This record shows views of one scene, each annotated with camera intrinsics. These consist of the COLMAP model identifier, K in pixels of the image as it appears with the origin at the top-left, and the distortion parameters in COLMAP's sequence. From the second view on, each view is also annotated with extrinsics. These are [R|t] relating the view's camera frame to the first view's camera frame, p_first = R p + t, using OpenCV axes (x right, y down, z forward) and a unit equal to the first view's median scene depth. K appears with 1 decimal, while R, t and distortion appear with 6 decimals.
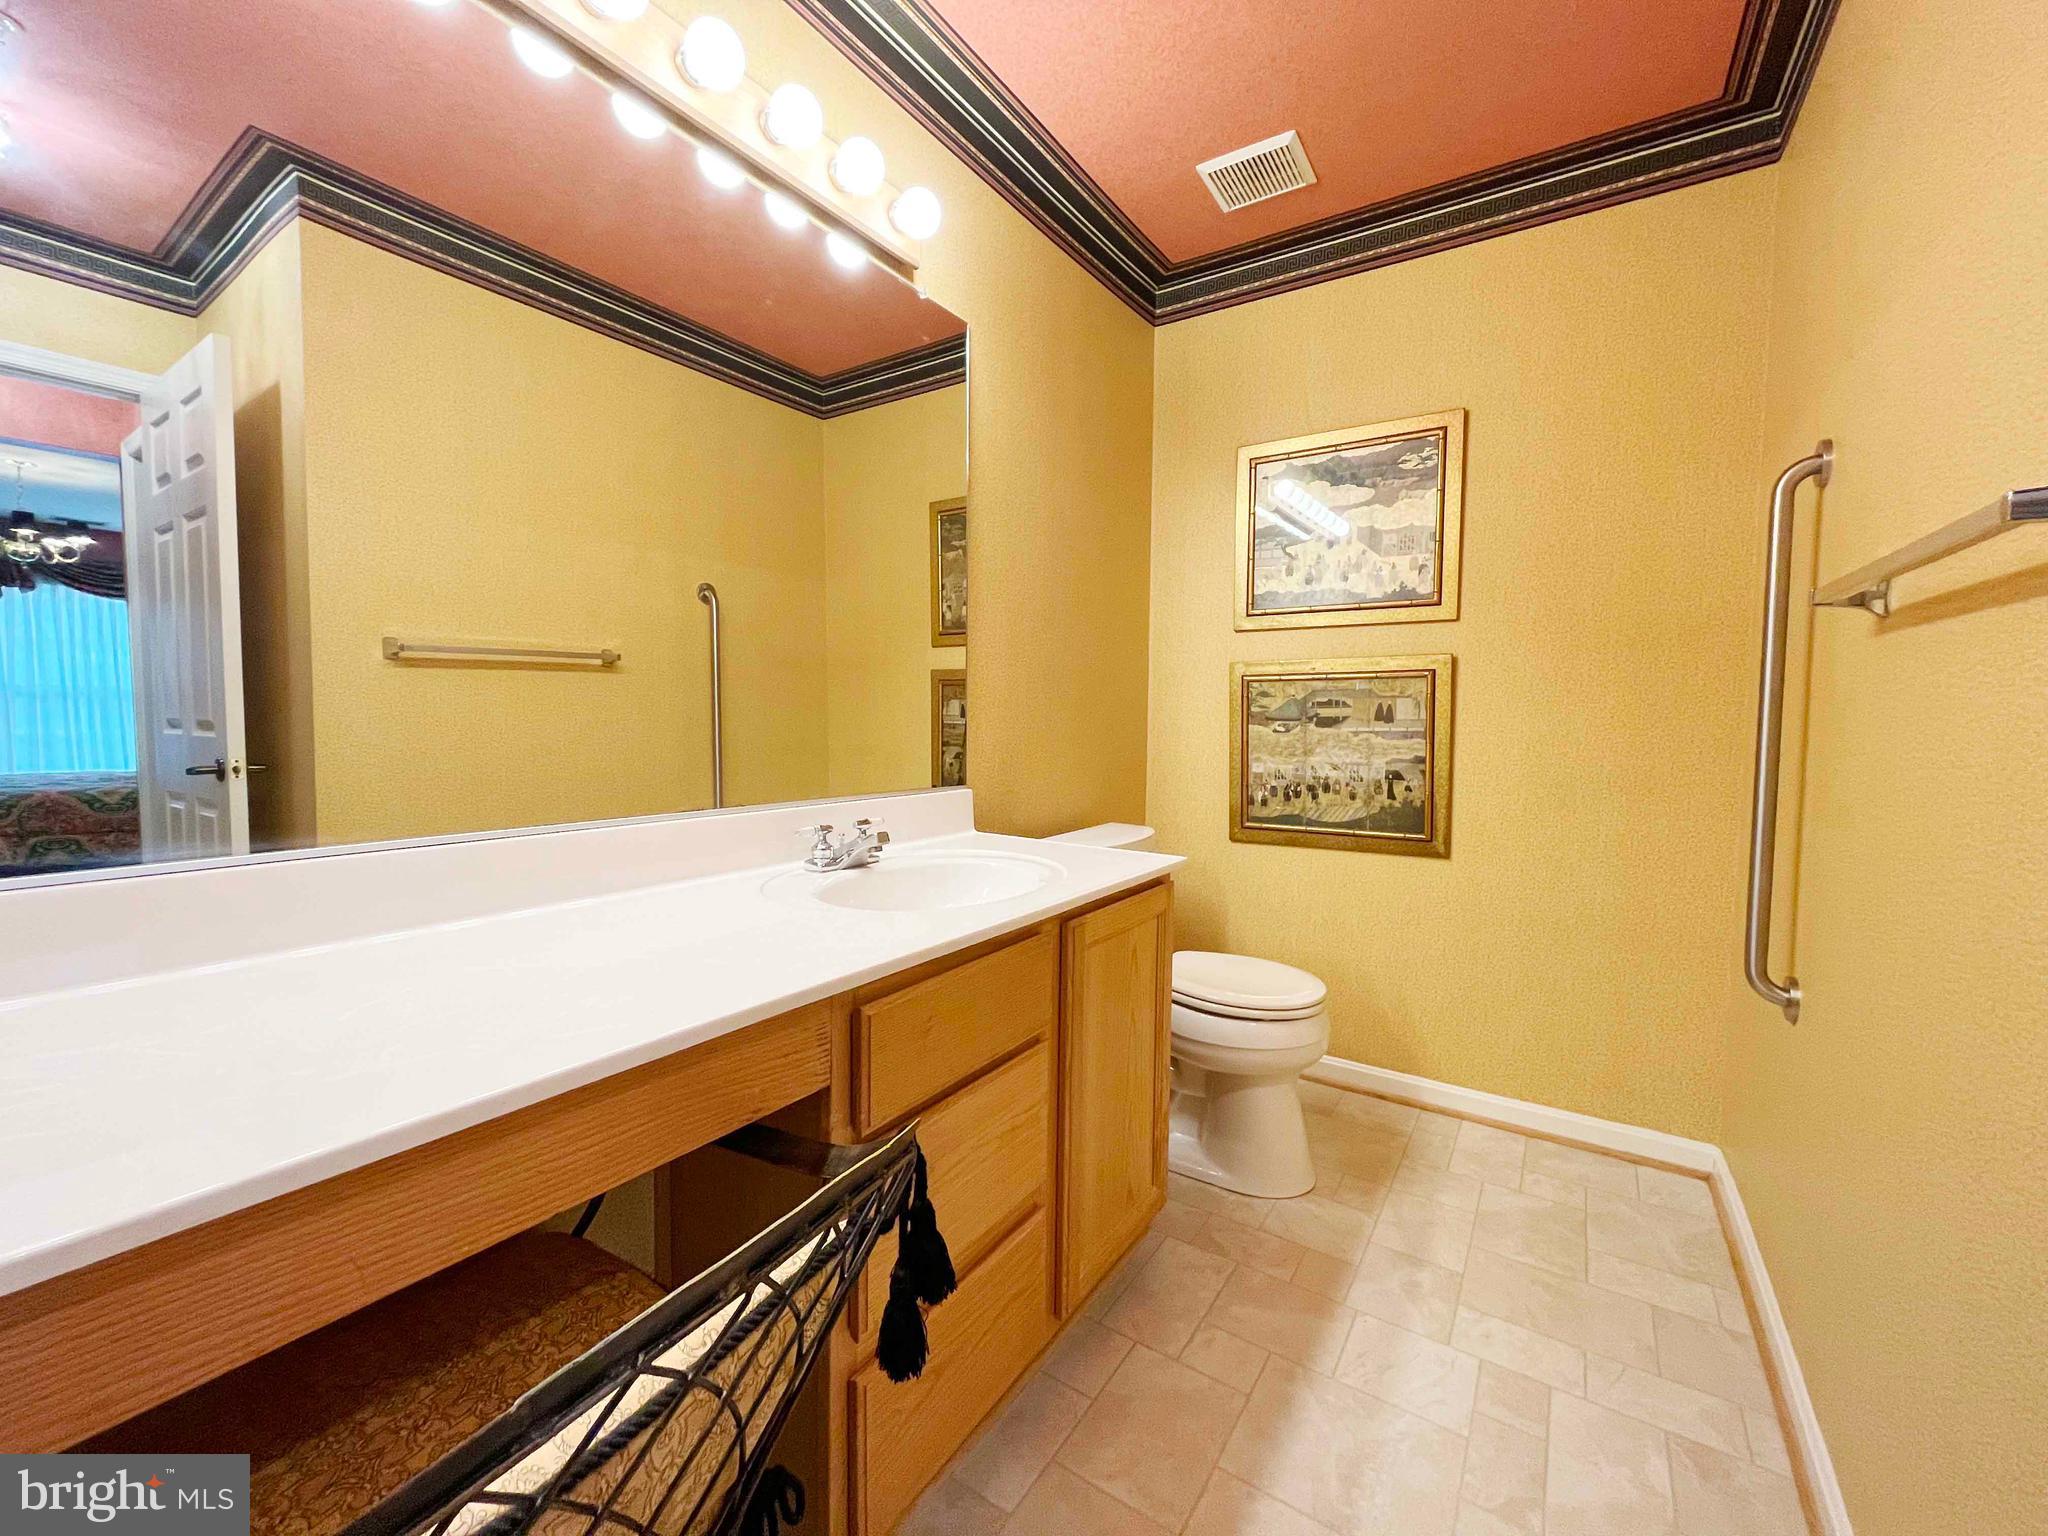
lens RADIAL K [[827.9, 0, 1024.0], [0, 827.9, 768.0], [0, 0, 1]] dist [-0.000554, -0.000072]
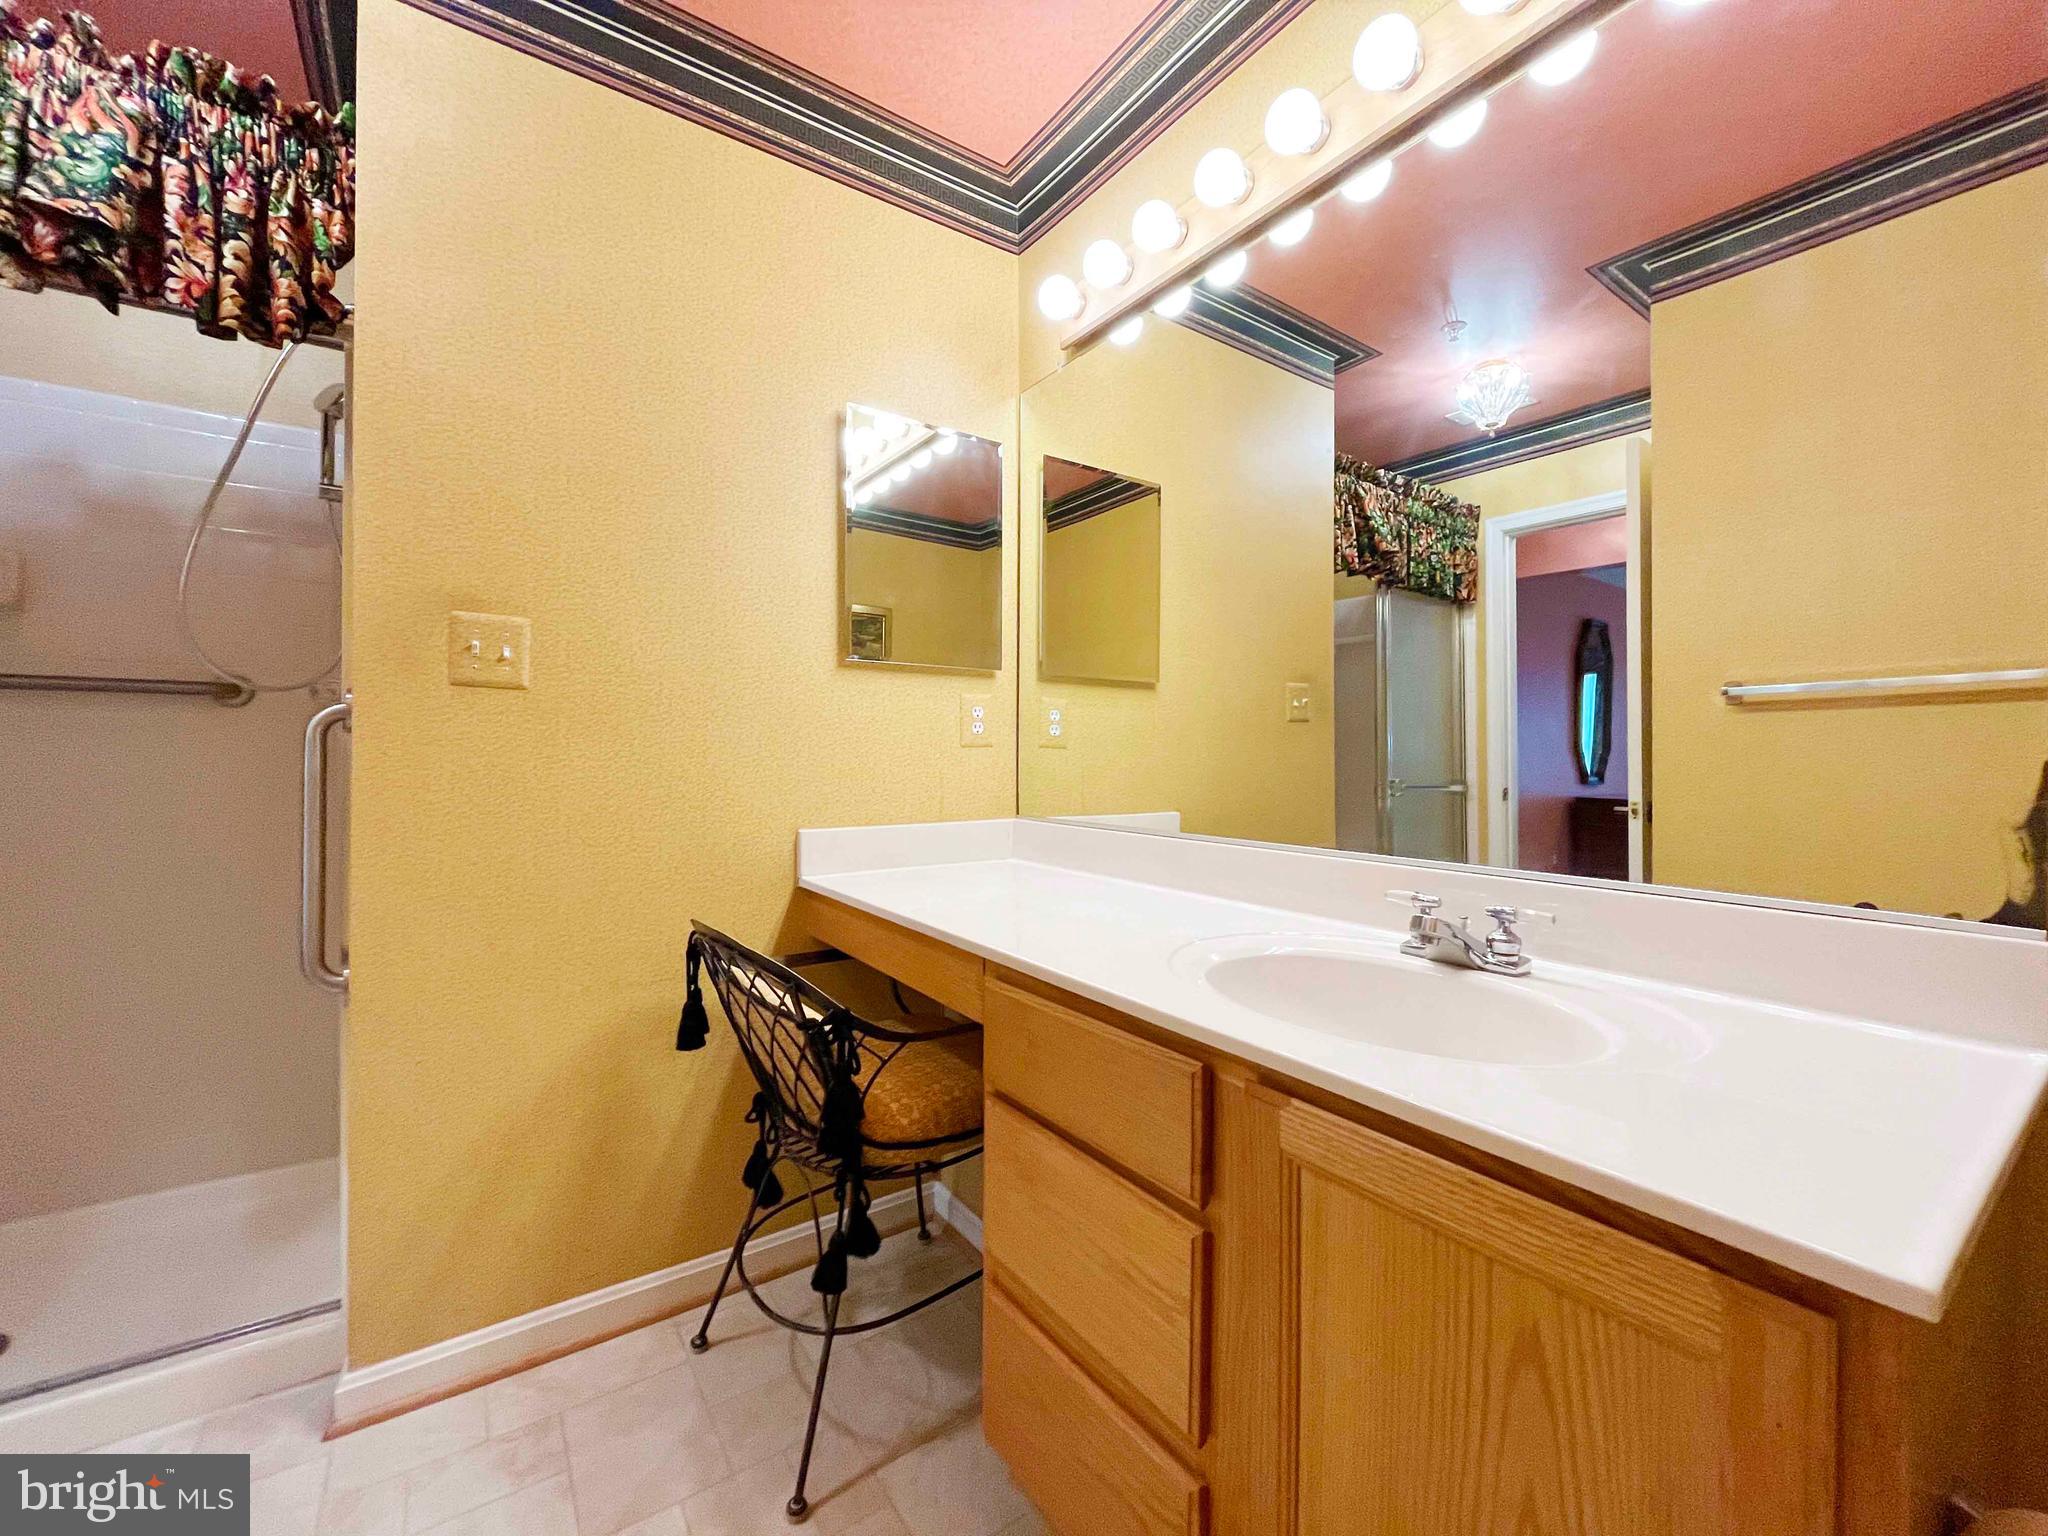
lens RADIAL K [[827.9, 0, 1024.0], [0, 827.9, 768.0], [0, 0, 1]] dist [-0.000554, -0.000072]
pose [[-0.359527, -0.013524, -0.933037, 0.745721], [-0.057378, 0.998323, 0.007639, -0.037512], [0.931369, 0.056282, -0.359700, 1.154030]]
